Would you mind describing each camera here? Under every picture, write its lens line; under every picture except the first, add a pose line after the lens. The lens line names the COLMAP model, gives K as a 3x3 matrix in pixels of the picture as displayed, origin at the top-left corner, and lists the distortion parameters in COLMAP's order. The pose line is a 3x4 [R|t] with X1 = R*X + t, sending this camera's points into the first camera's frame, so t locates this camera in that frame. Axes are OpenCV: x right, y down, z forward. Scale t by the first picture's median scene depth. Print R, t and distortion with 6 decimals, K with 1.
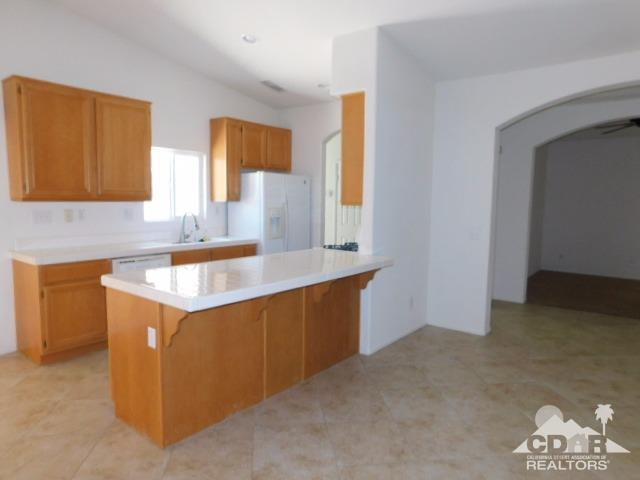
lens RADIAL K [[420.6, 0, 320.0], [0, 420.6, 240.0], [0, 0, 1]] dist [-0.077401, 0.063508]
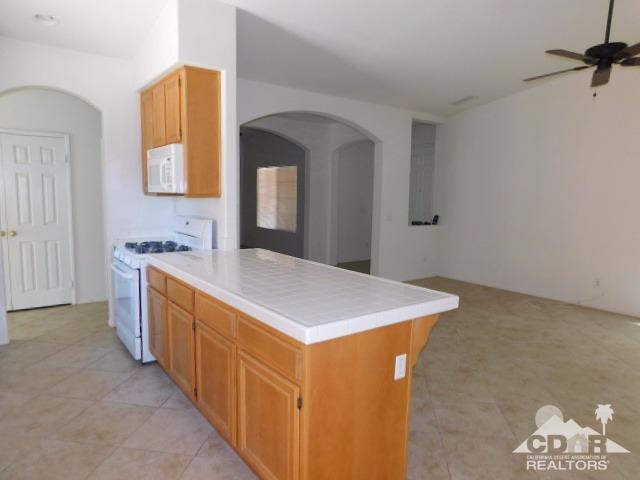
lens RADIAL K [[420.6, 0, 320.0], [0, 420.6, 240.0], [0, 0, 1]] dist [-0.077401, 0.063508]
pose [[0.255054, -0.113160, 0.960282, -0.941655], [0.069445, 0.992707, 0.098537, -0.083374], [-0.964430, 0.041555, 0.261053, 0.720480]]
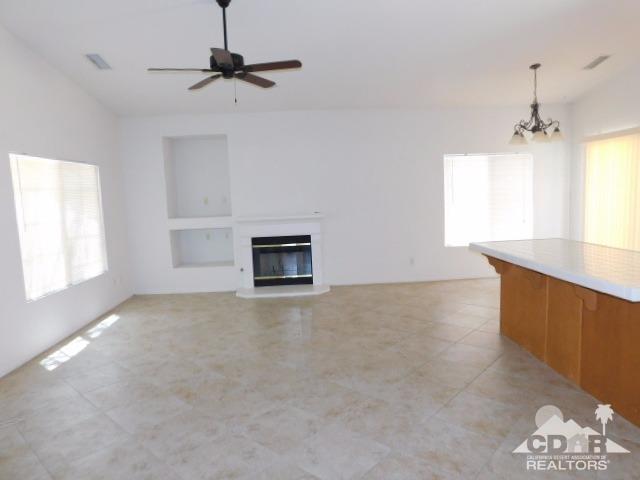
lens RADIAL K [[420.6, 0, 320.0], [0, 420.6, 240.0], [0, 0, 1]] dist [-0.077401, 0.063508]
pose [[-0.754759, 0.091062, -0.649651, 1.046639], [-0.026754, 0.985222, 0.169183, -0.131862], [0.655456, 0.145073, -0.741169, 1.377556]]
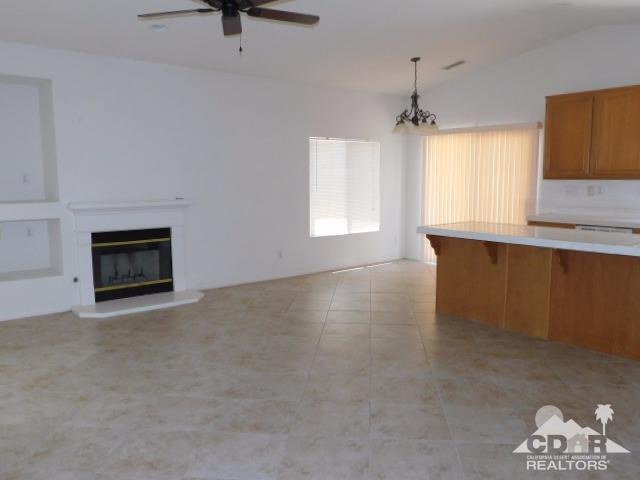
lens RADIAL K [[520.6, 0, 320.0], [0, 520.6, 240.0], [0, 0, 1]] dist [-0.002512, -0.003347]
pose [[-0.215392, 0.109725, -0.970344, 1.567574], [-0.088147, 0.987426, 0.131223, -0.061807], [0.972541, 0.113798, -0.203011, 0.725544]]
